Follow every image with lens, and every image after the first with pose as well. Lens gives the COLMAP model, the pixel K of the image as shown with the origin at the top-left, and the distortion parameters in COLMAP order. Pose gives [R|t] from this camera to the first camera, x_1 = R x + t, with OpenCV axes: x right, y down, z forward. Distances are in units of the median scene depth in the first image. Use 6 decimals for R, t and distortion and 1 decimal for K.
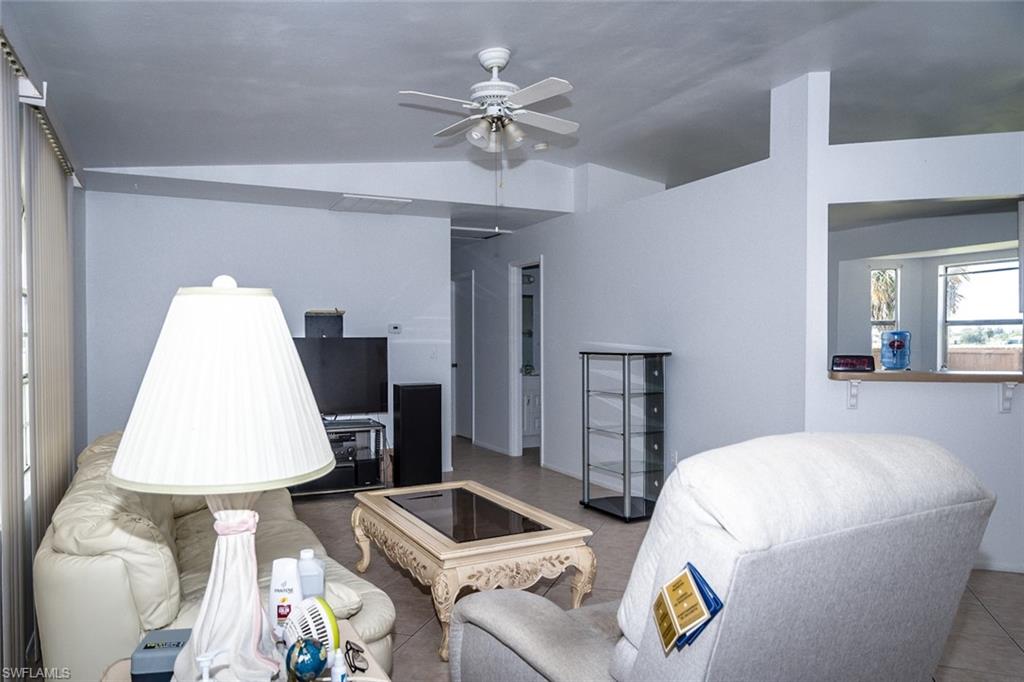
lens RADIAL K [[705.3, 0, 512.0], [0, 705.3, 341.0], [0, 0, 1]] dist [0.007765, 0.001538]
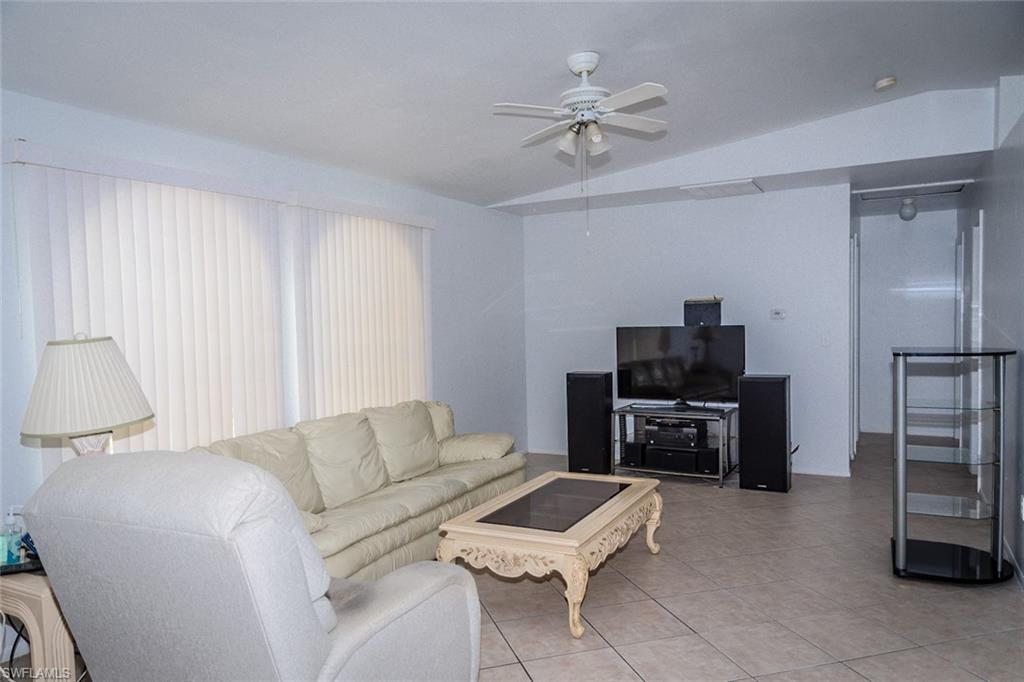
lens RADIAL K [[705.3, 0, 512.0], [0, 705.3, 341.0], [0, 0, 1]] dist [0.007765, 0.001538]
pose [[0.571971, 0.014440, -0.820146, 0.744310], [0.021733, 0.999227, 0.032750, -0.038383], [0.819986, -0.036557, 0.571216, 0.326102]]
